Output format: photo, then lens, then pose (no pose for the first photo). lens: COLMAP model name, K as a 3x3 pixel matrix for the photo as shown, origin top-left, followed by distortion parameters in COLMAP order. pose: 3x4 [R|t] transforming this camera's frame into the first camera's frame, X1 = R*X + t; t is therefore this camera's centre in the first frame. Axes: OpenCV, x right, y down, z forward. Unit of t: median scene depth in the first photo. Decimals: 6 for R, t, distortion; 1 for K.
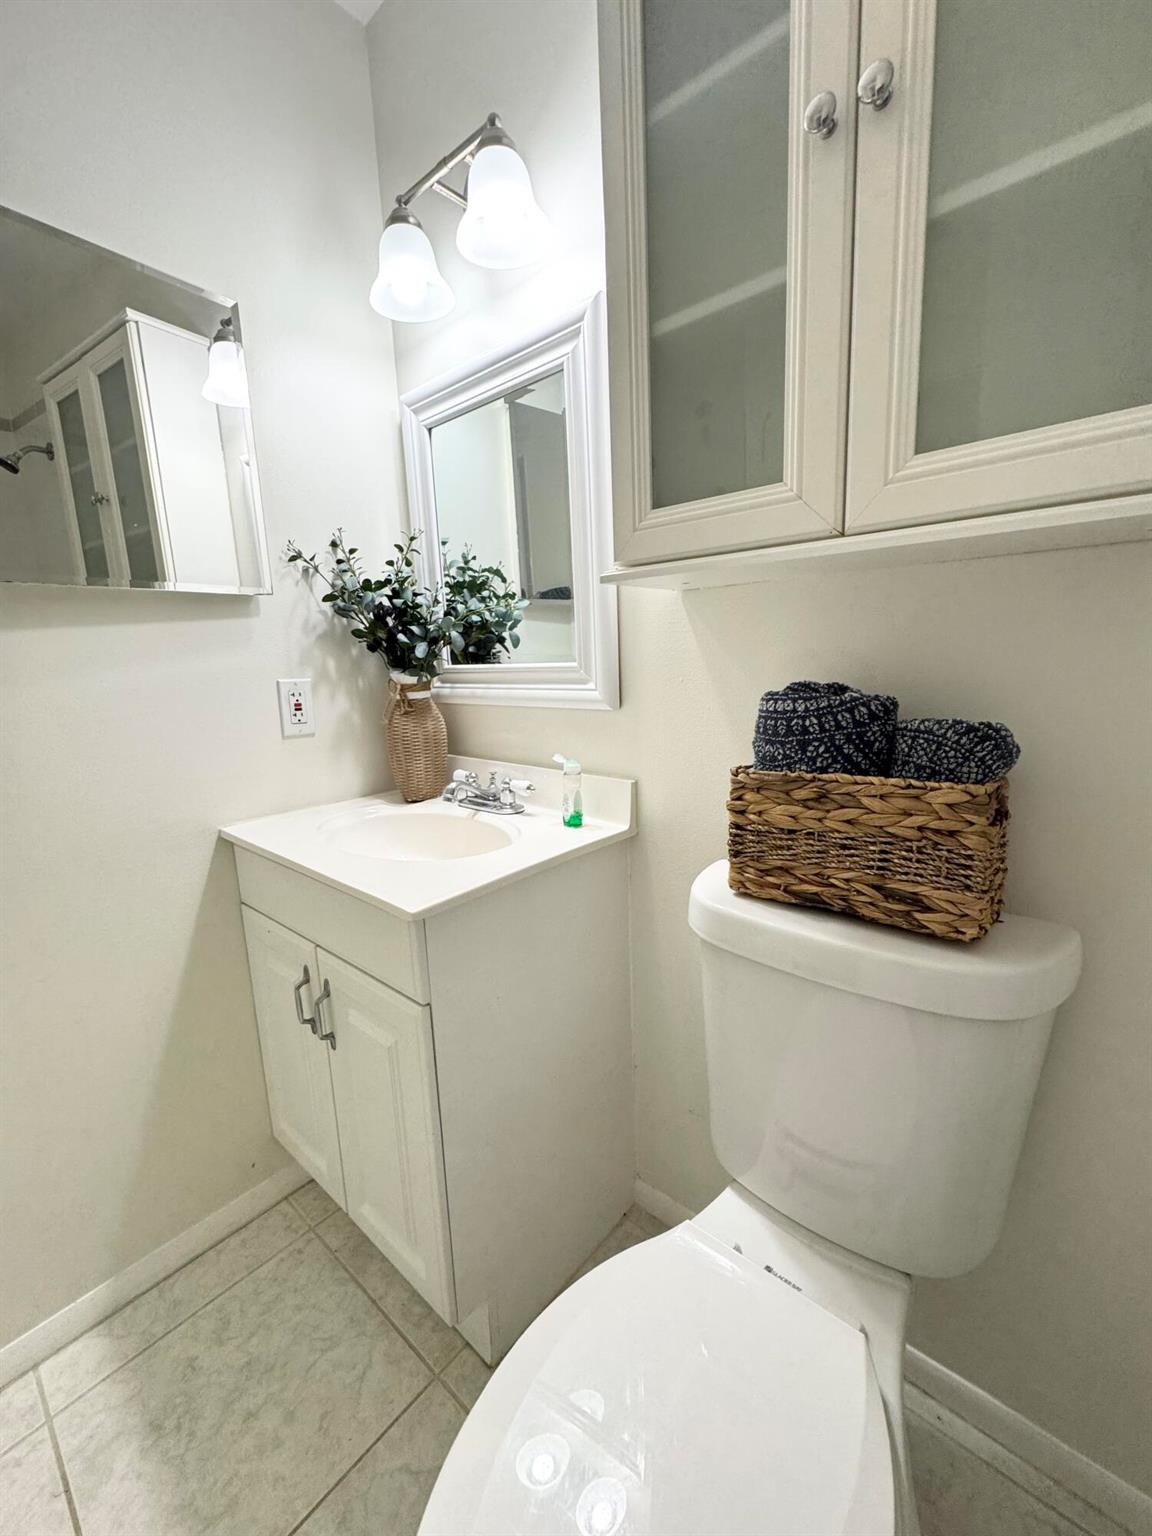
lens RADIAL K [[612.3, 0, 576.0], [0, 612.3, 768.0], [0, 0, 1]] dist [0.000688, 0.000009]
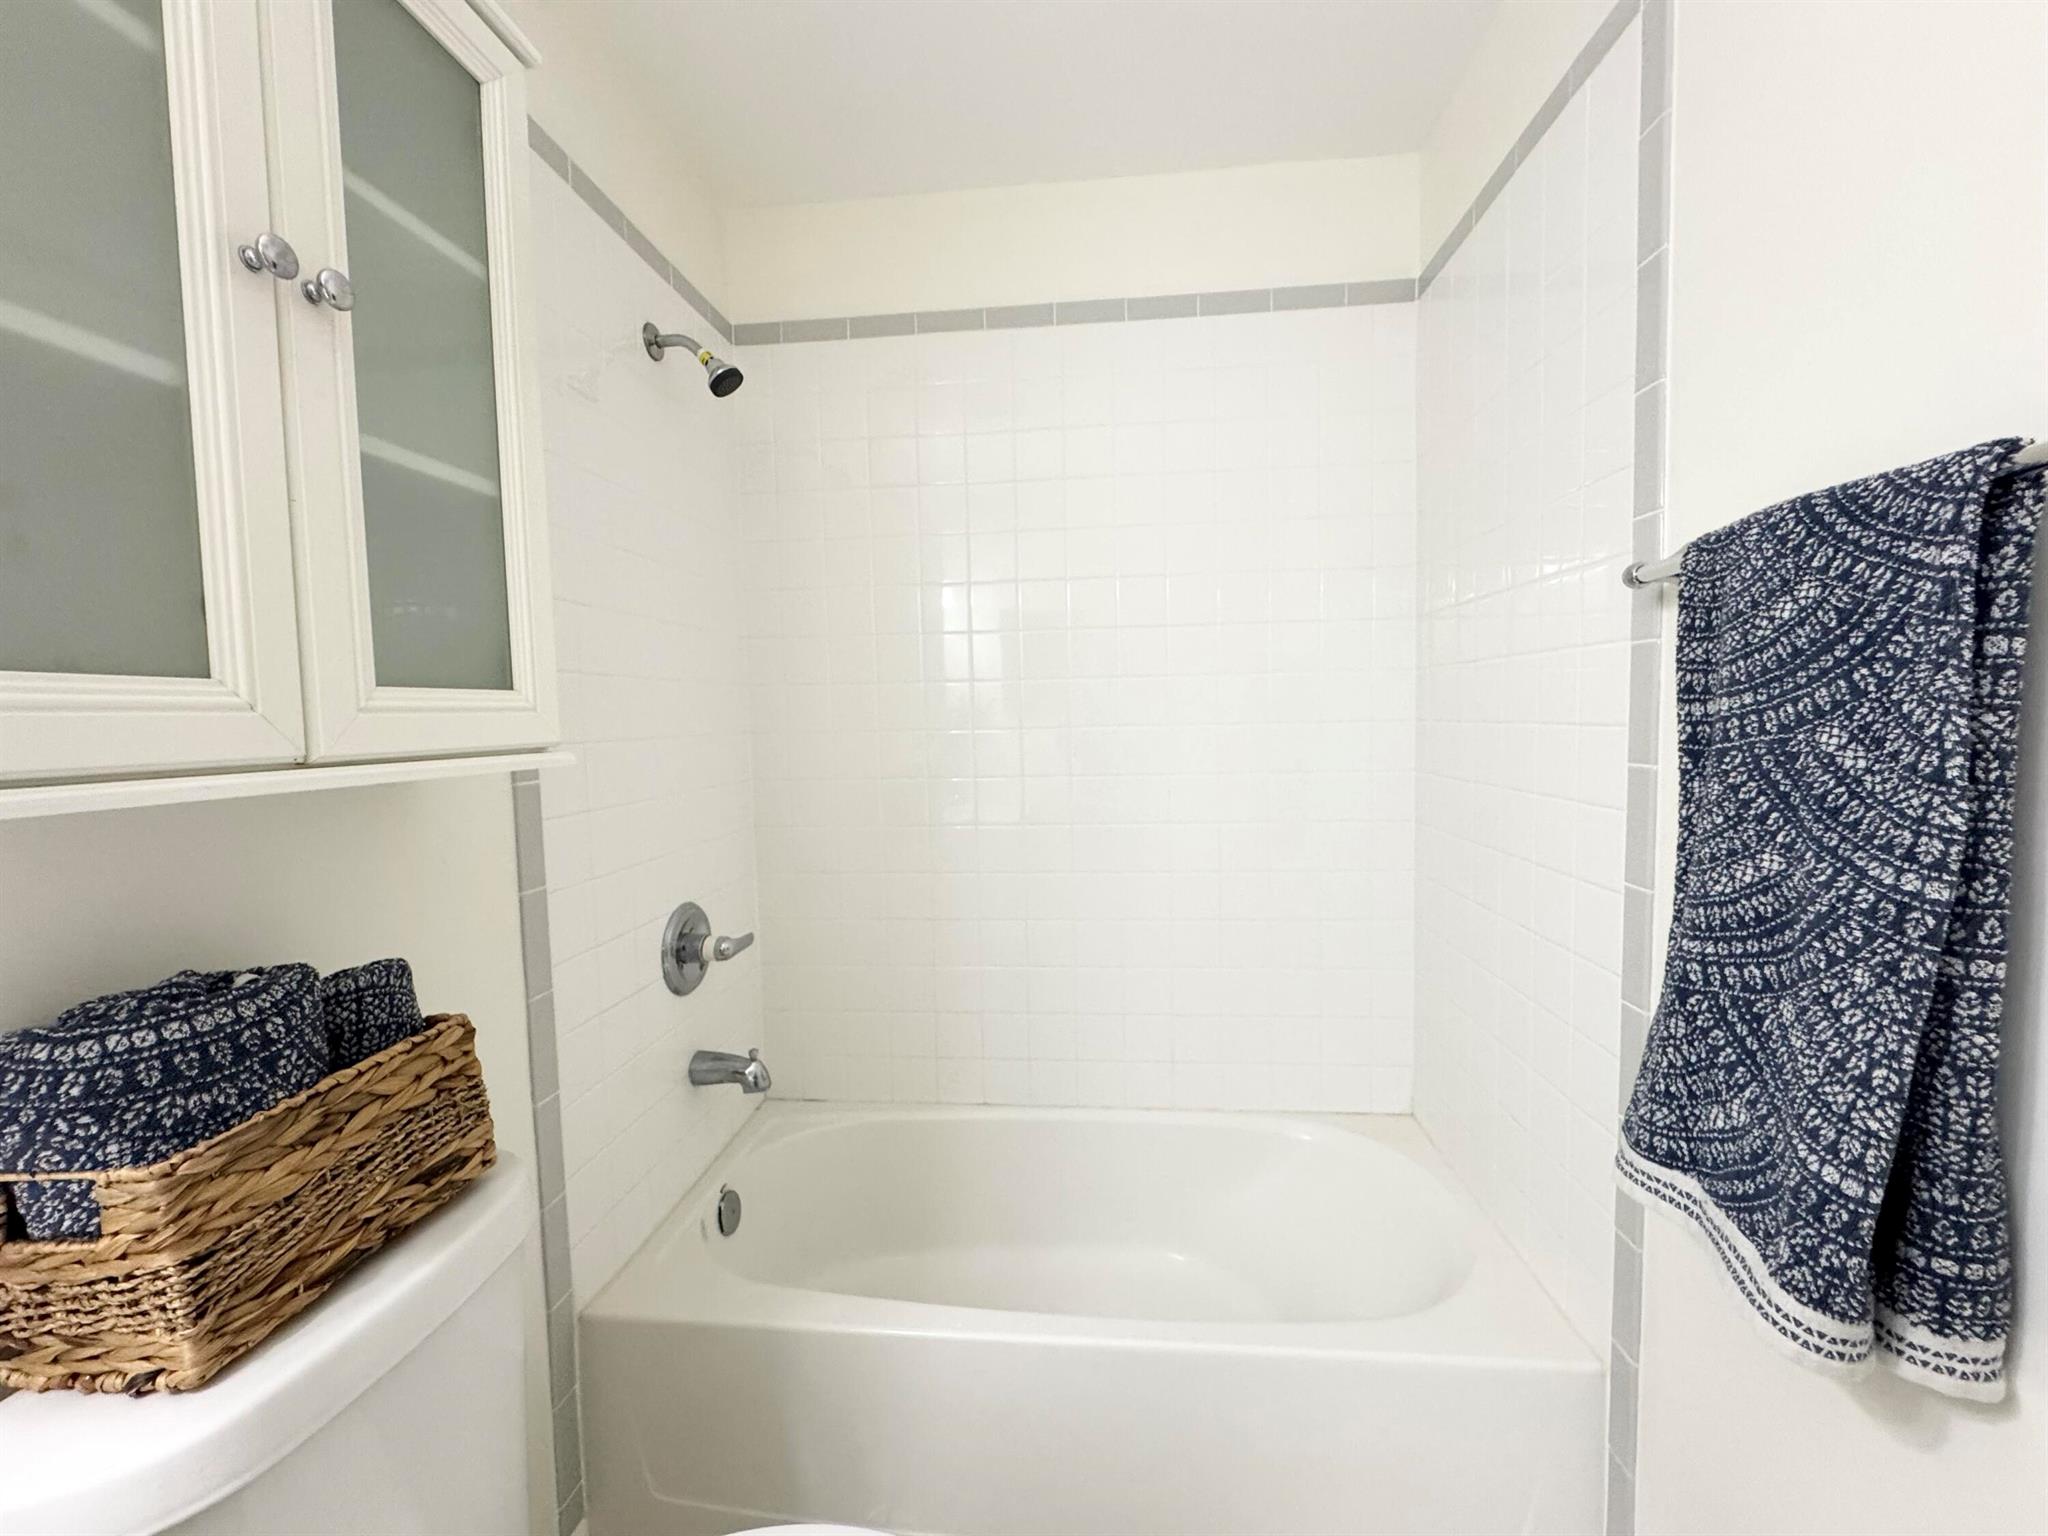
lens RADIAL K [[816.4, 0, 1024.0], [0, 816.4, 768.0], [0, 0, 1]] dist [0.000688, 0.000009]
pose [[-0.567757, -0.003243, 0.823190, -0.838108], [0.188637, 0.972871, 0.133936, -0.321926], [-0.801291, 0.231327, -0.551743, 0.793117]]
